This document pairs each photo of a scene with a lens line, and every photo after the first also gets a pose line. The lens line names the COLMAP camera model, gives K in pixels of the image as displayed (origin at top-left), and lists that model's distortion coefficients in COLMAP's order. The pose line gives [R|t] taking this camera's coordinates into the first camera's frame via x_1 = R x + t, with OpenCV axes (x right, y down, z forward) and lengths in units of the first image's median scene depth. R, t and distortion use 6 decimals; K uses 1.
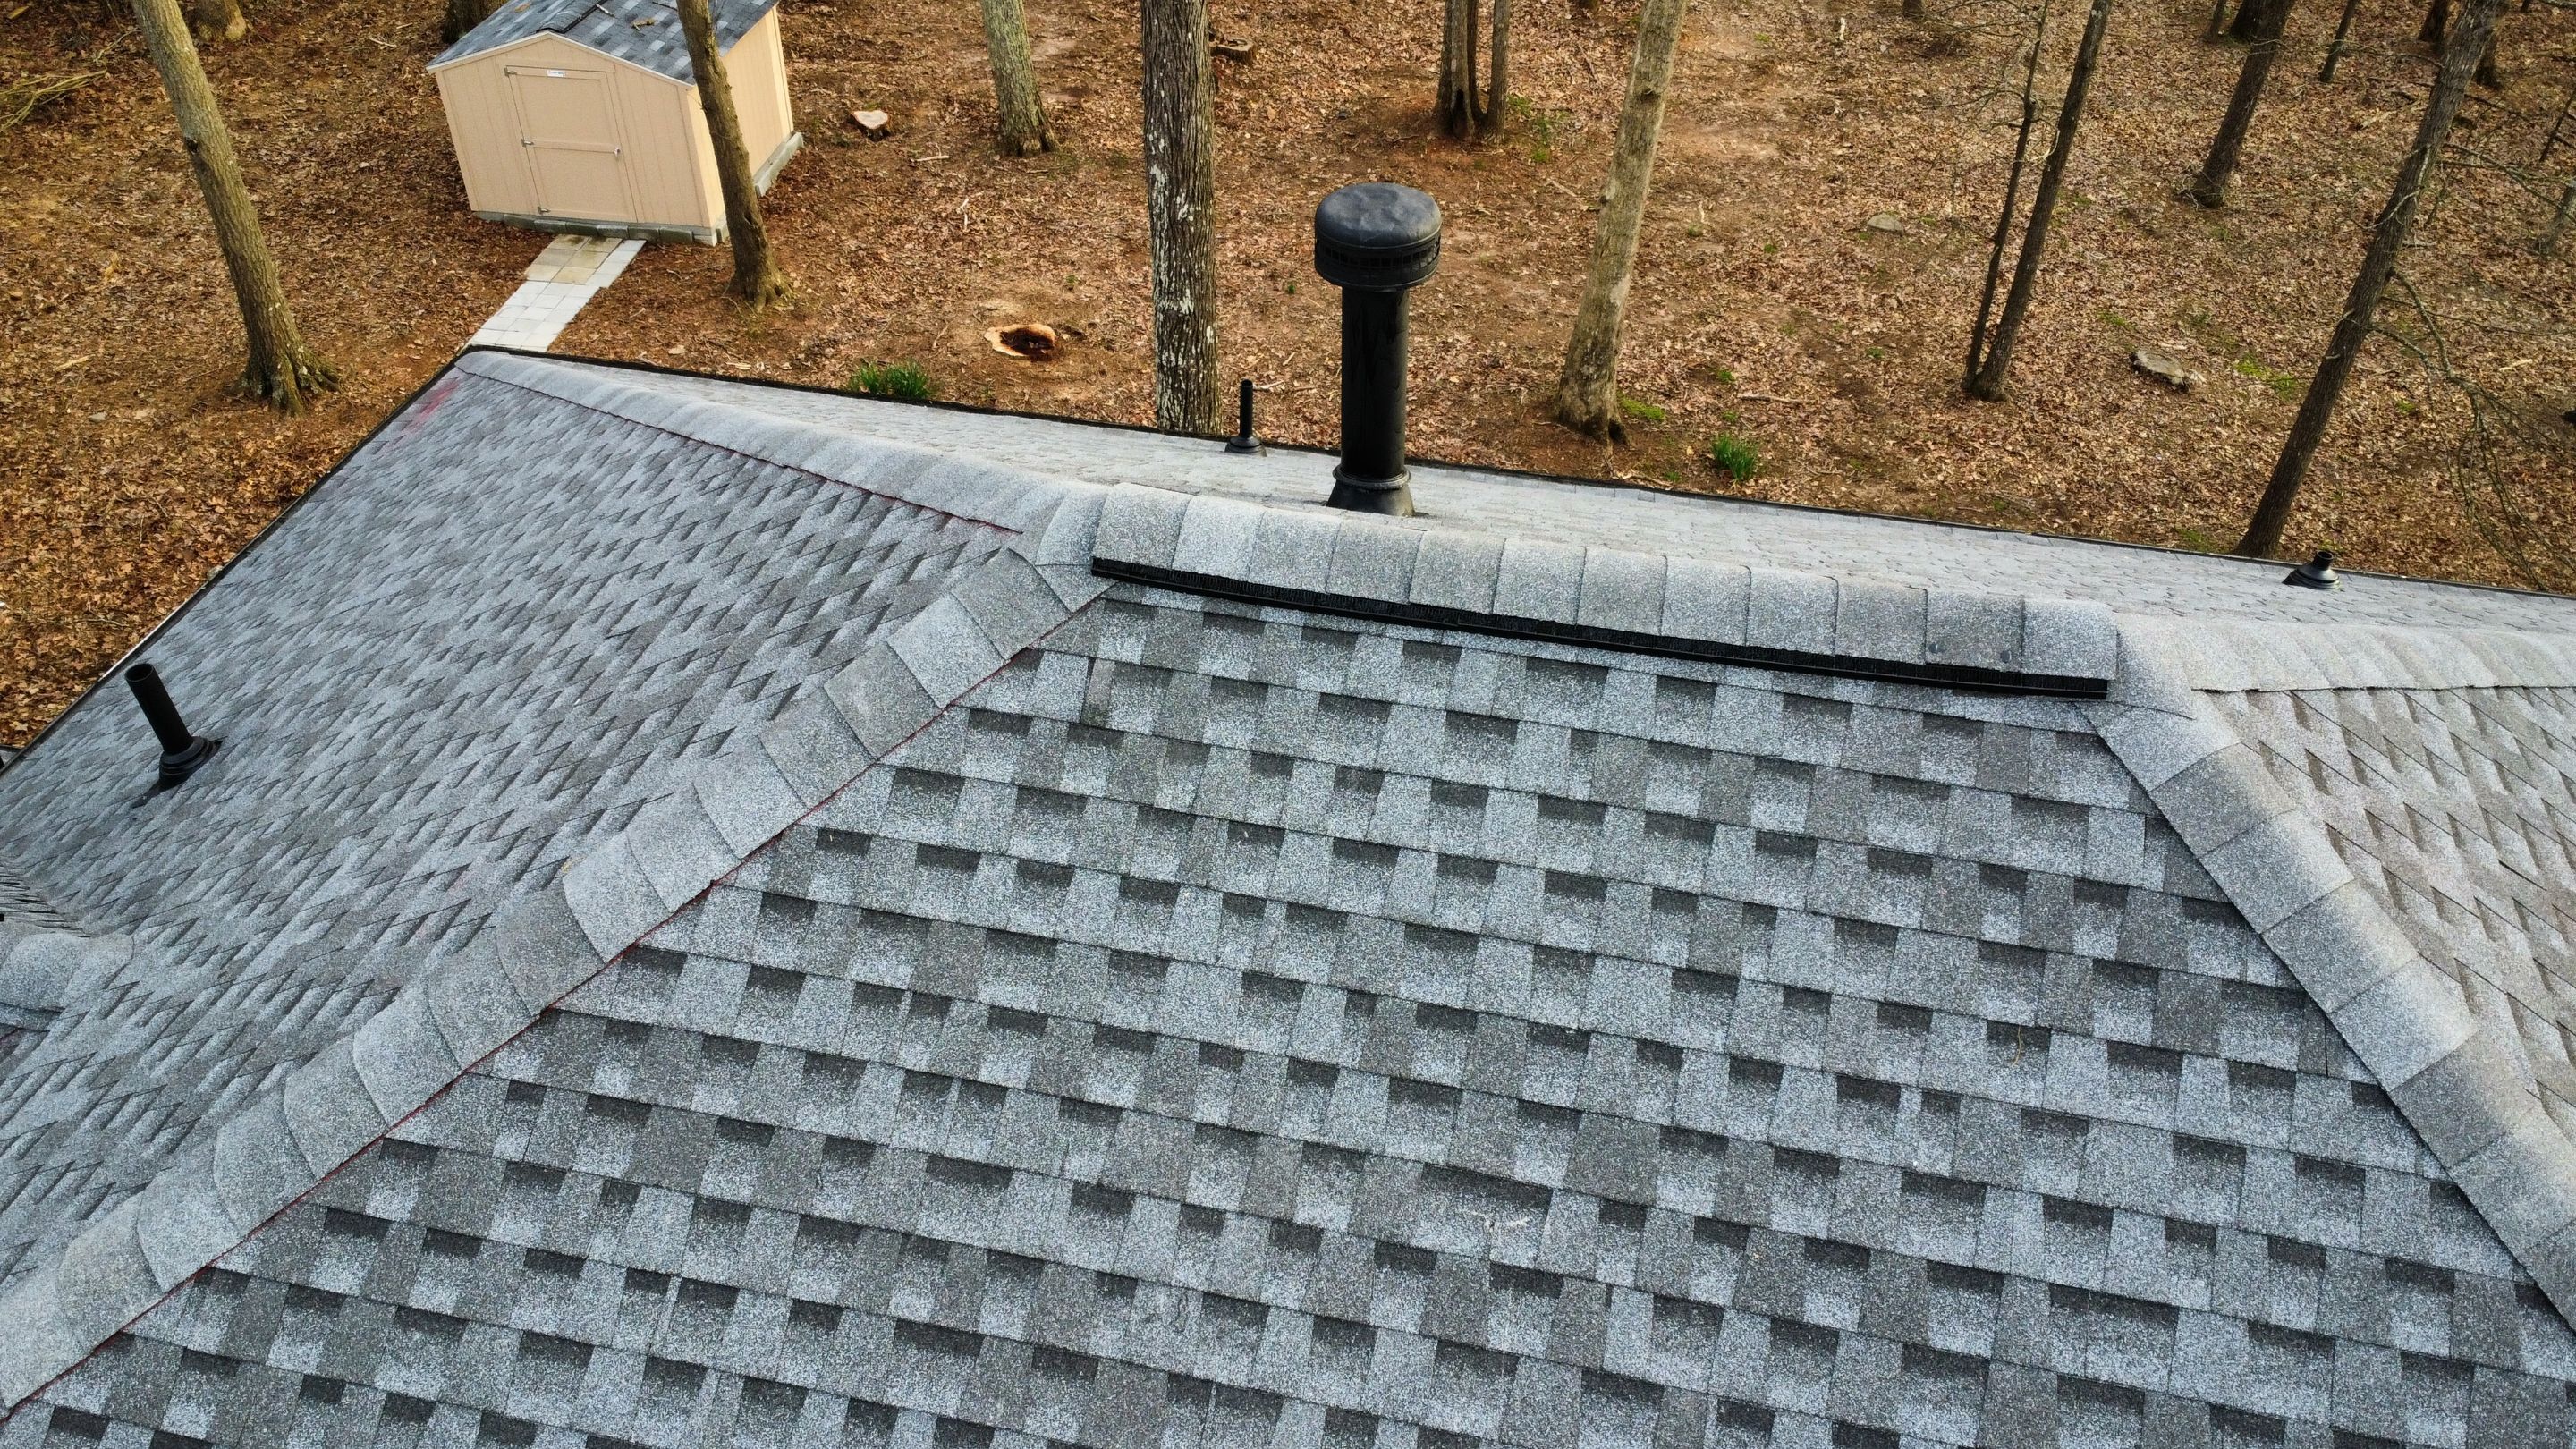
lens RADIAL K [[1937.7, 0, 1272.1], [0, 1937.7, 704.4], [0, 0, 1]] dist [0.004272, -0.009728]
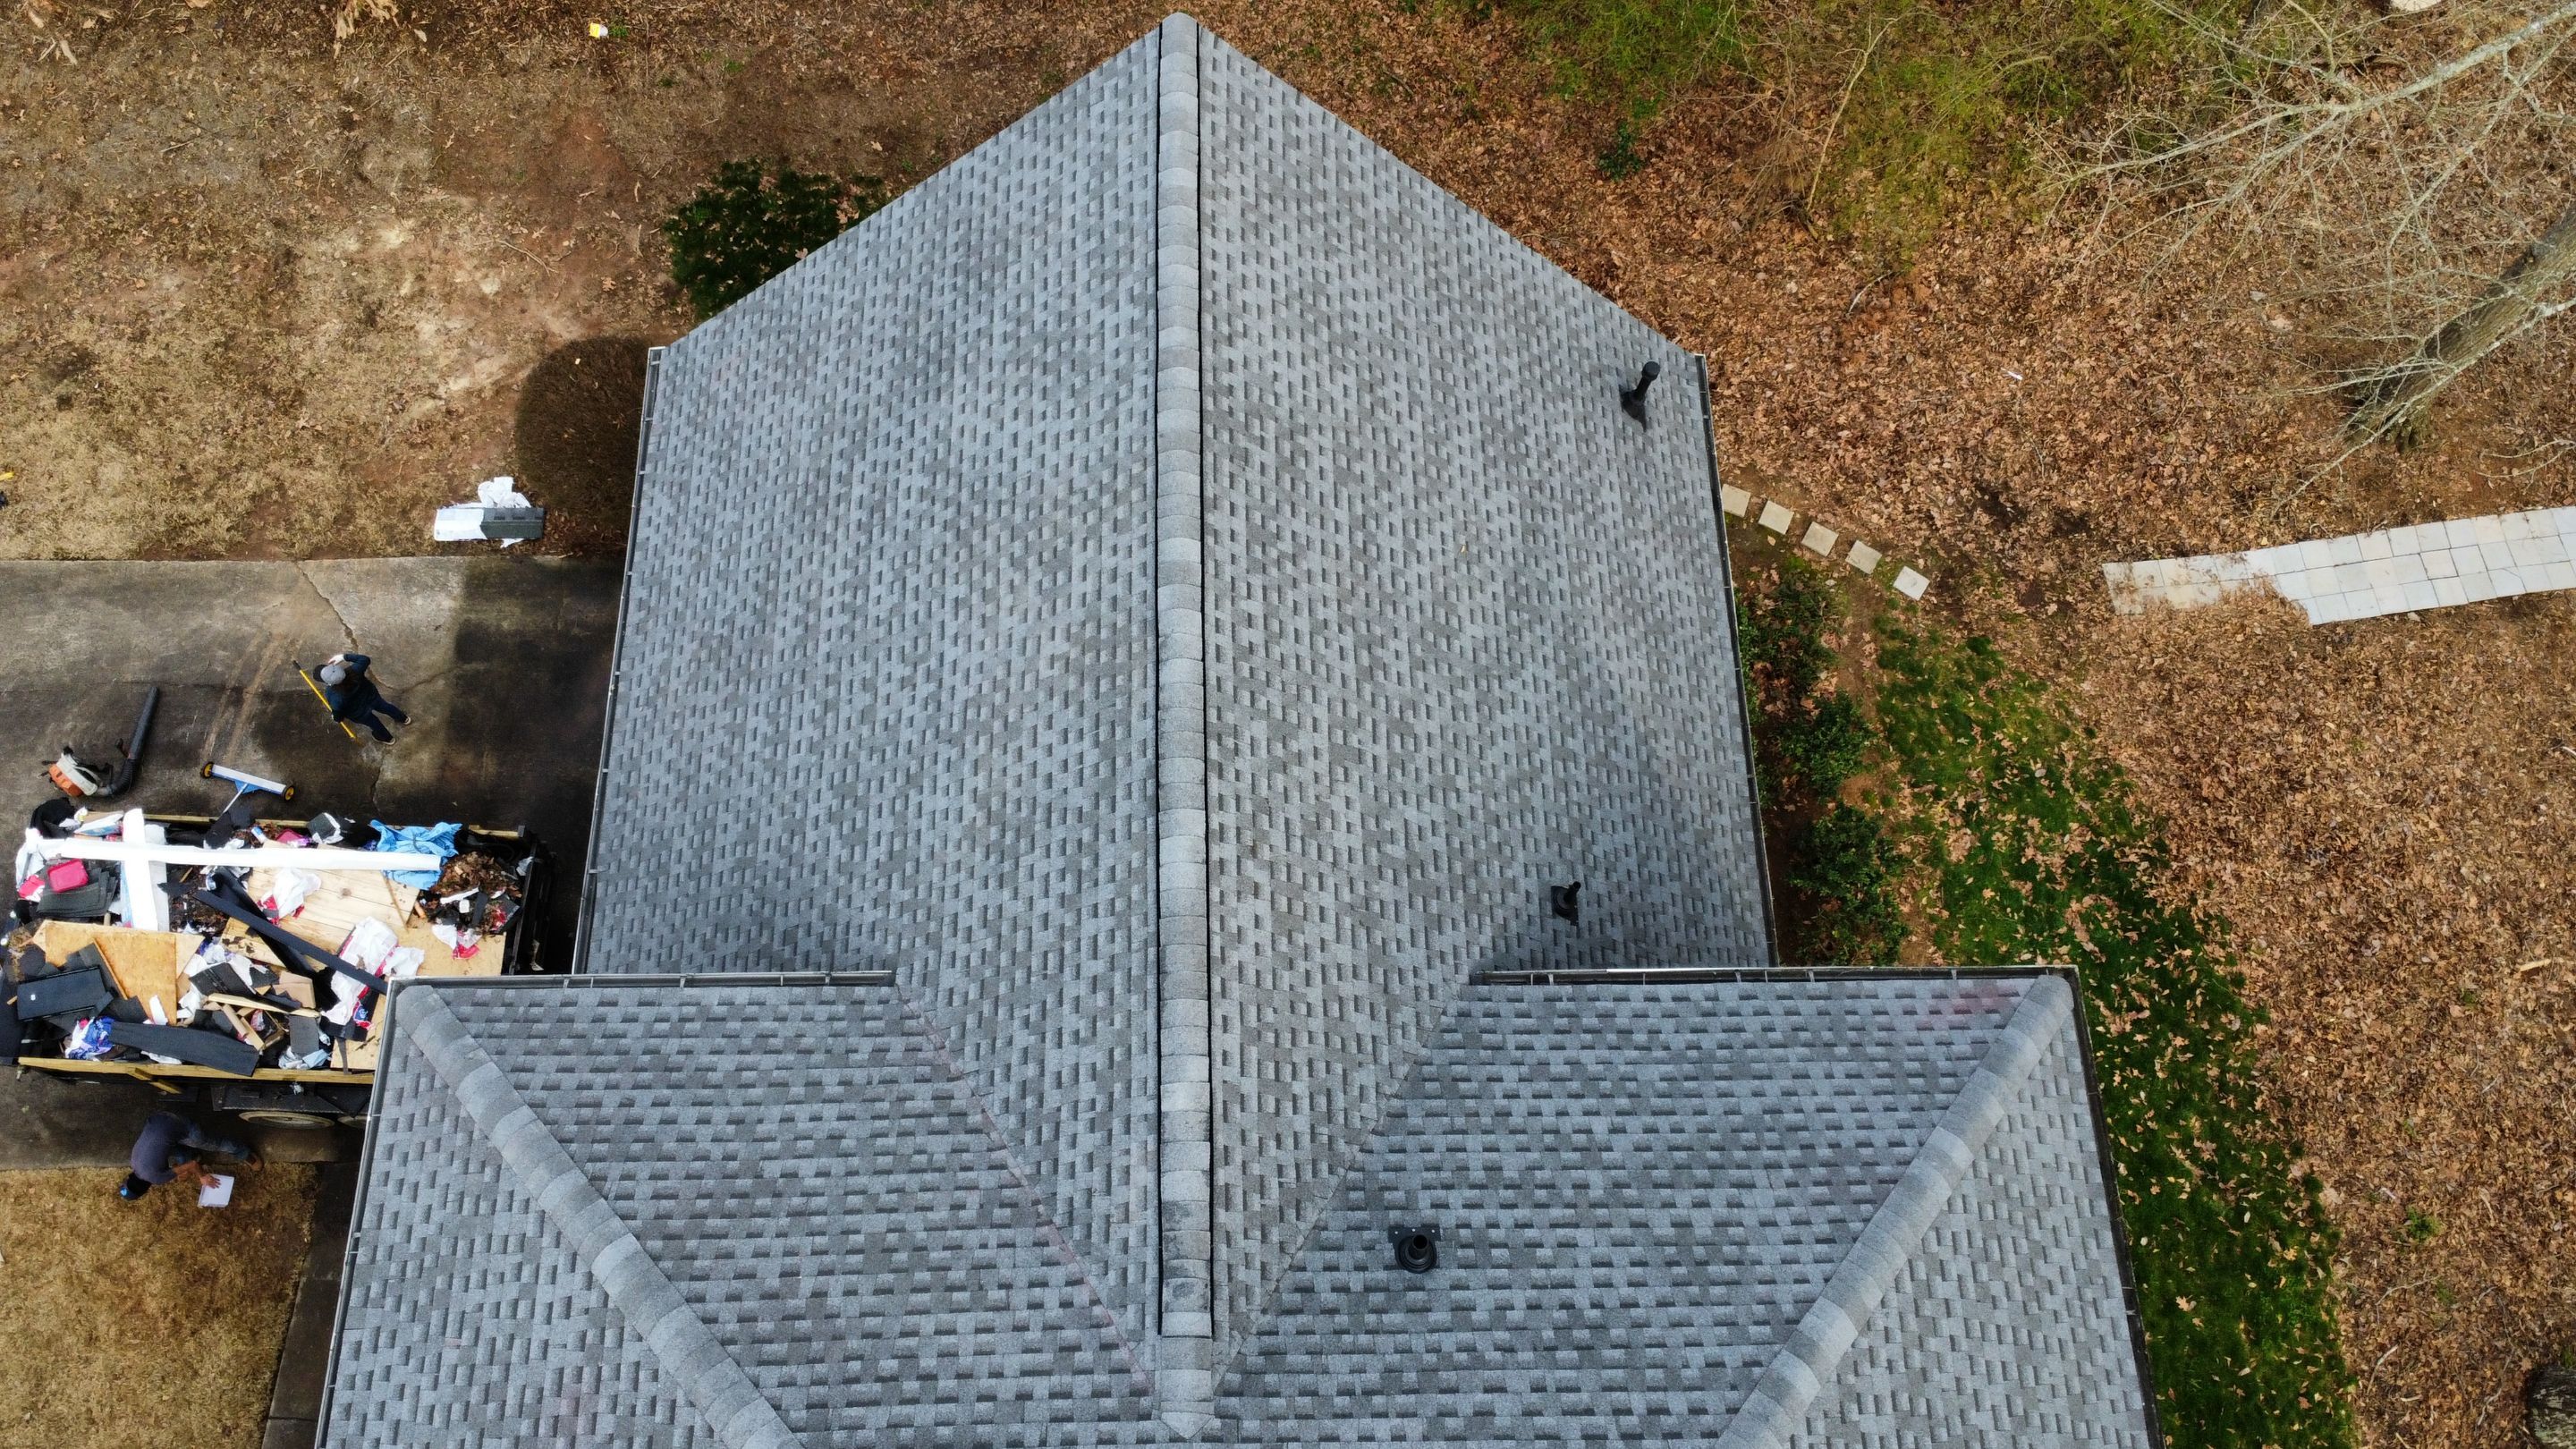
lens RADIAL K [[1937.7, 0, 1275.2], [0, 1937.7, 701.0], [0, 0, 1]] dist [0.004272, -0.009728]
pose [[0.228958, 0.894954, -0.382931, -0.644633], [-0.636224, 0.435310, 0.636965, -2.049111], [0.736748, 0.097792, 0.669059, -0.468532]]
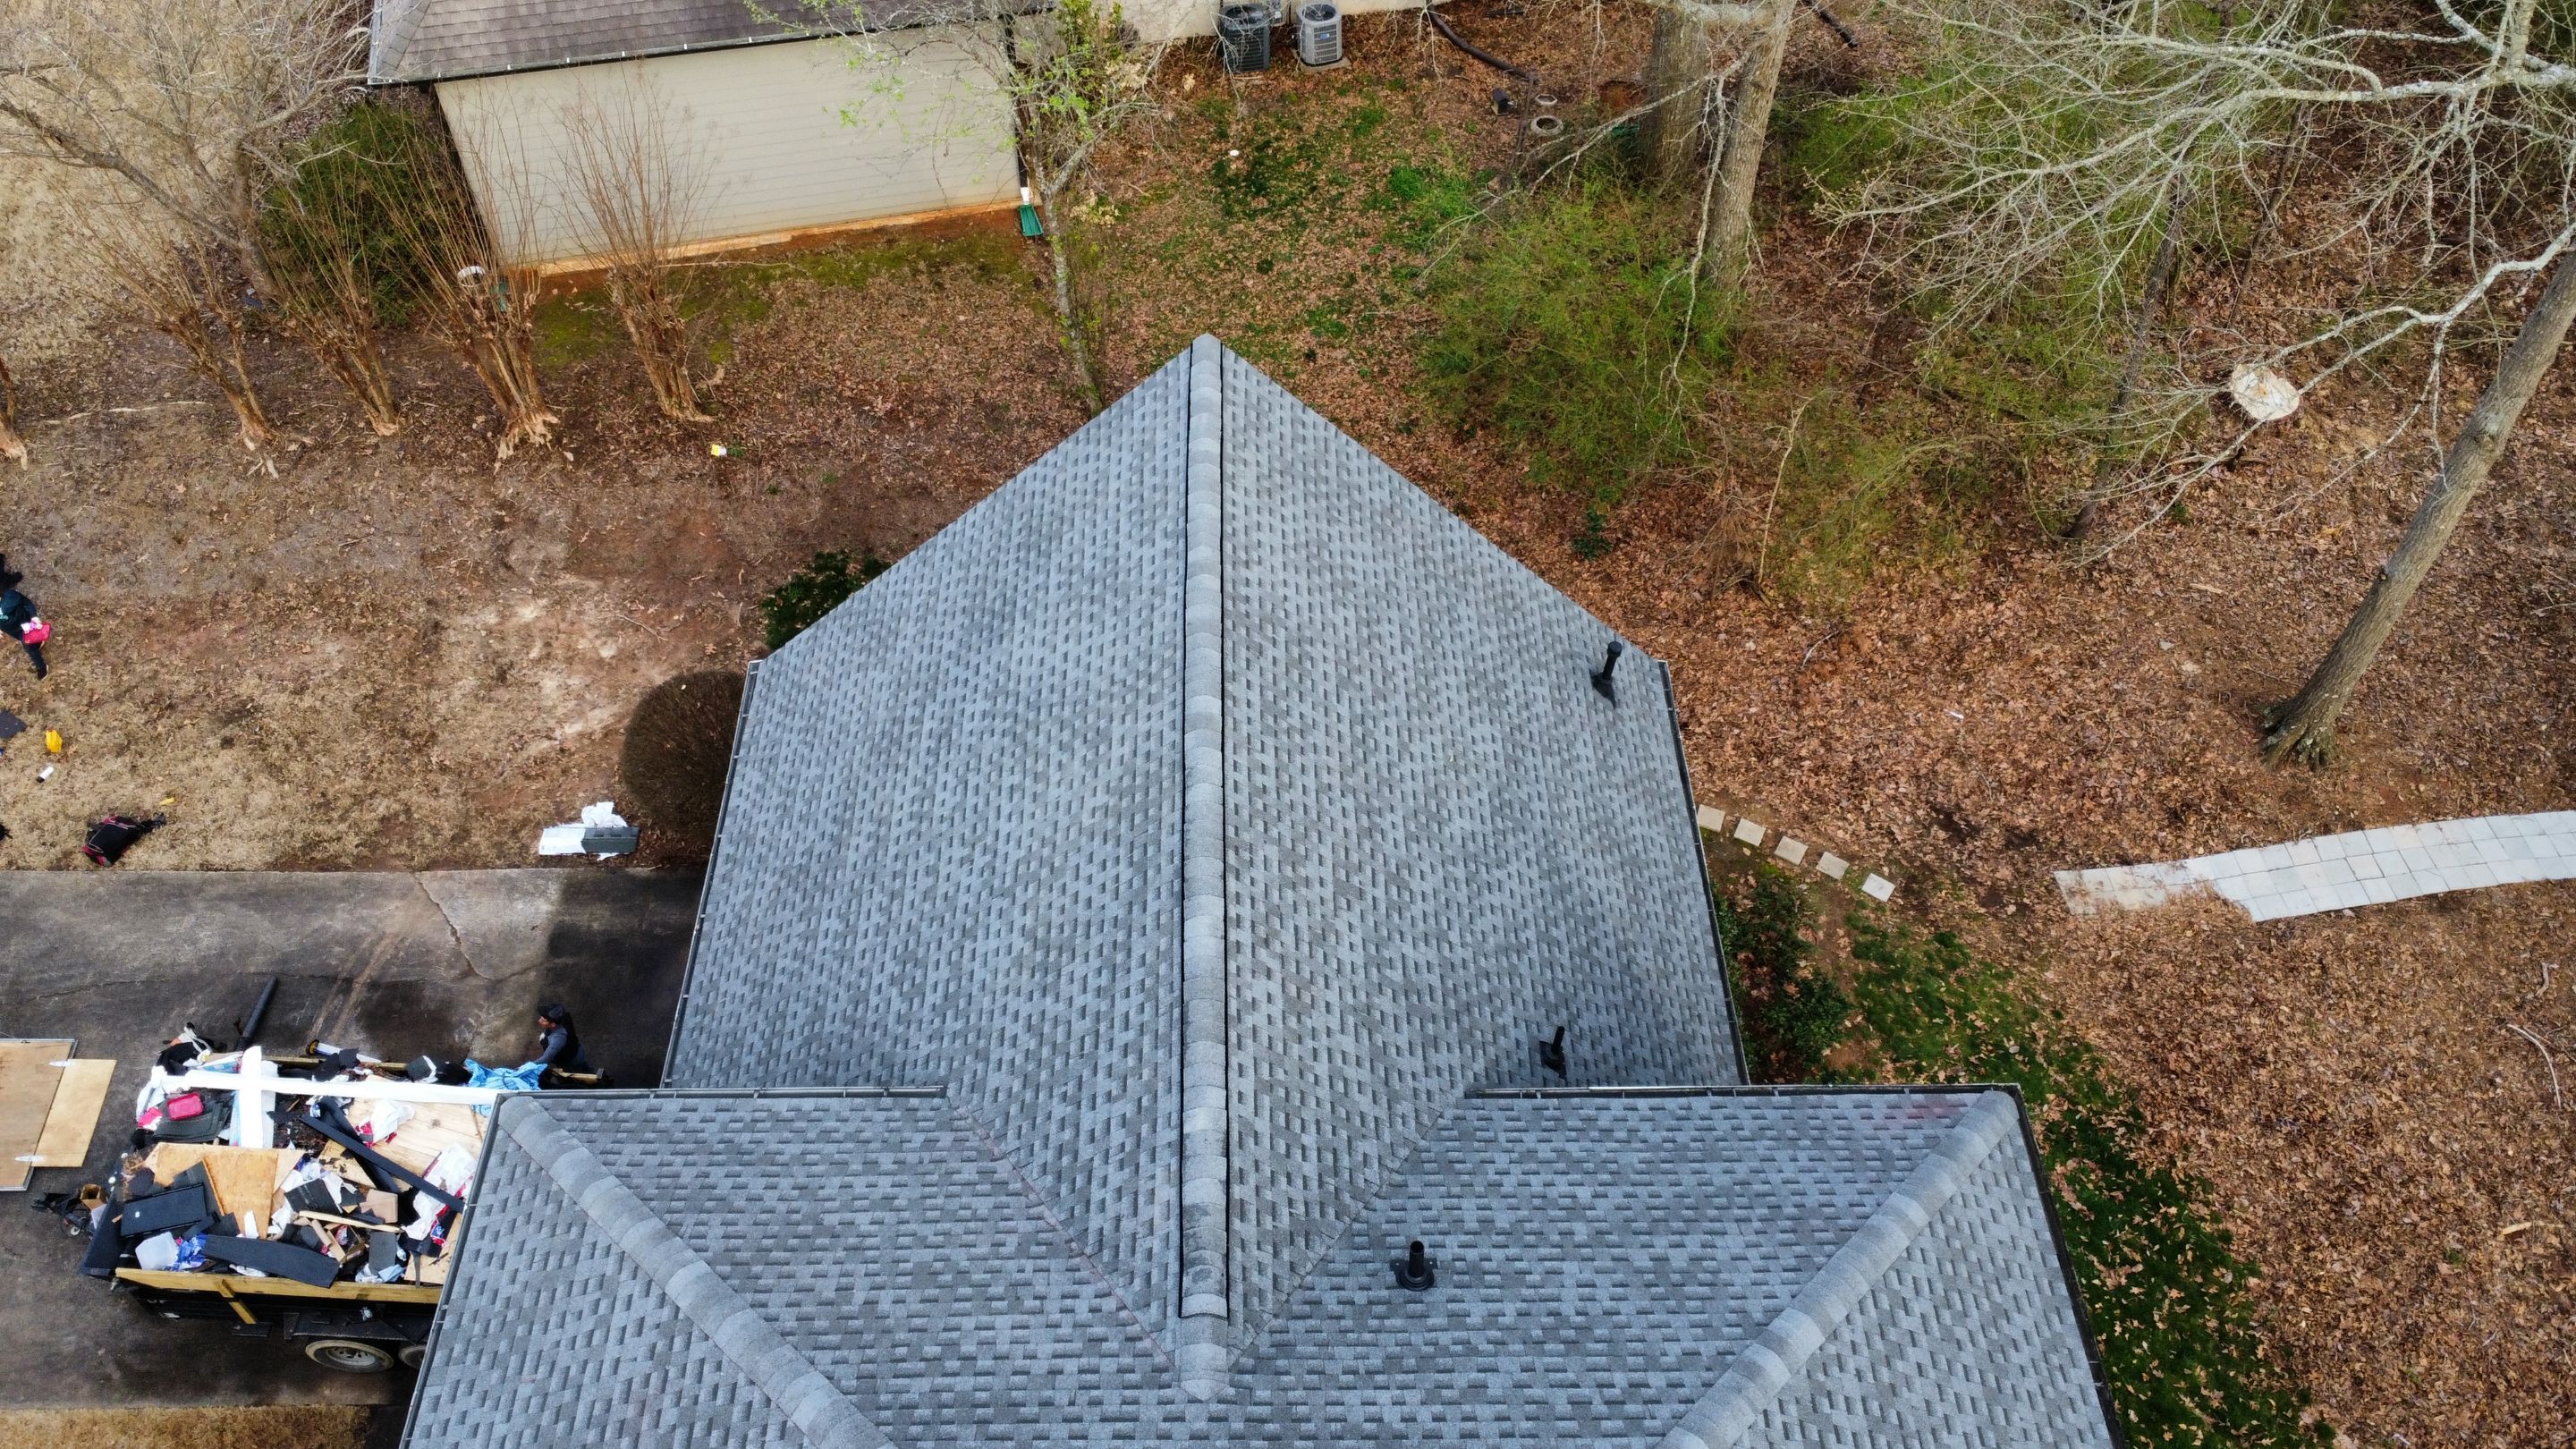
lens RADIAL K [[1937.7, 0, 1276.3], [0, 1937.7, 704.8], [0, 0, 1]] dist [0.004272, -0.009728]
pose [[0.227129, 0.735910, -0.637847, 0.327983], [-0.621118, 0.613927, 0.487141, -1.952908], [0.750083, 0.285534, 0.596528, -0.623188]]
